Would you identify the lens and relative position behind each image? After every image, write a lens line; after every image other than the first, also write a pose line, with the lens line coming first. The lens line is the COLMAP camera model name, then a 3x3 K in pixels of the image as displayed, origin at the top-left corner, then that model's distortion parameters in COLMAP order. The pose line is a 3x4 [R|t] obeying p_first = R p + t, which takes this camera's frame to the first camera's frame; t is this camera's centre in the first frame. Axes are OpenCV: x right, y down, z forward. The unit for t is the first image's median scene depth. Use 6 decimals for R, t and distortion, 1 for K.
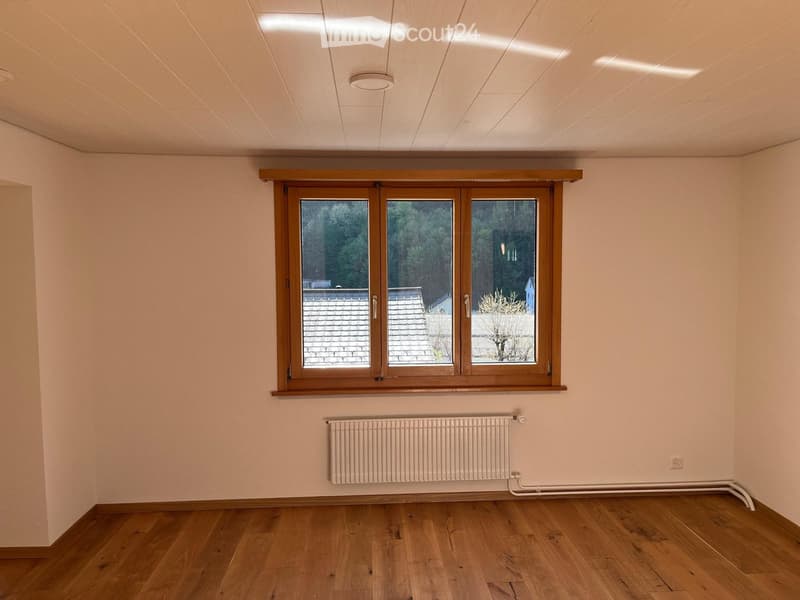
lens RADIAL K [[610.2, 0, 400.0], [0, 610.2, 300.0], [0, 0, 1]] dist [0.048995, -0.081836]
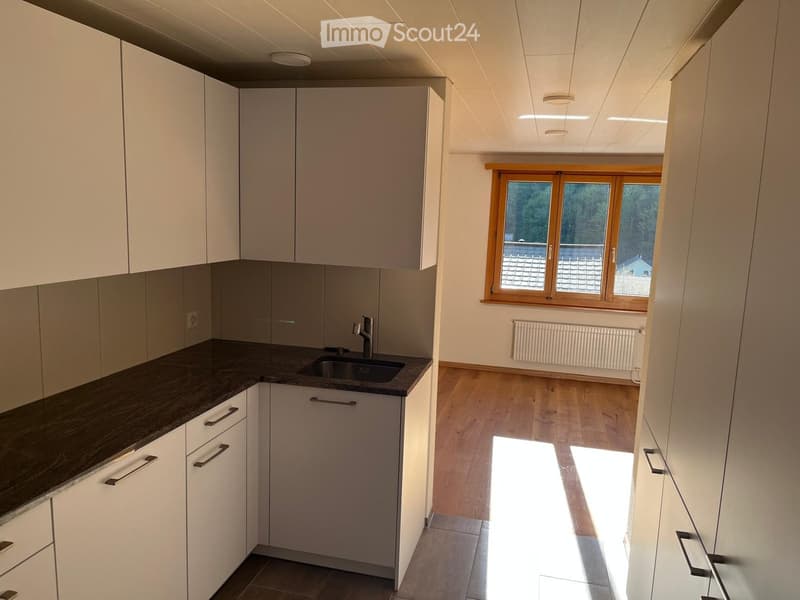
lens RADIAL K [[610.2, 0, 400.0], [0, 610.2, 300.0], [0, 0, 1]] dist [0.048995, -0.081836]
pose [[0.955358, 0.086807, -0.282410, 0.044360], [-0.064557, 0.994099, 0.087175, 0.022136], [0.288310, -0.065052, 0.955325, -0.613531]]
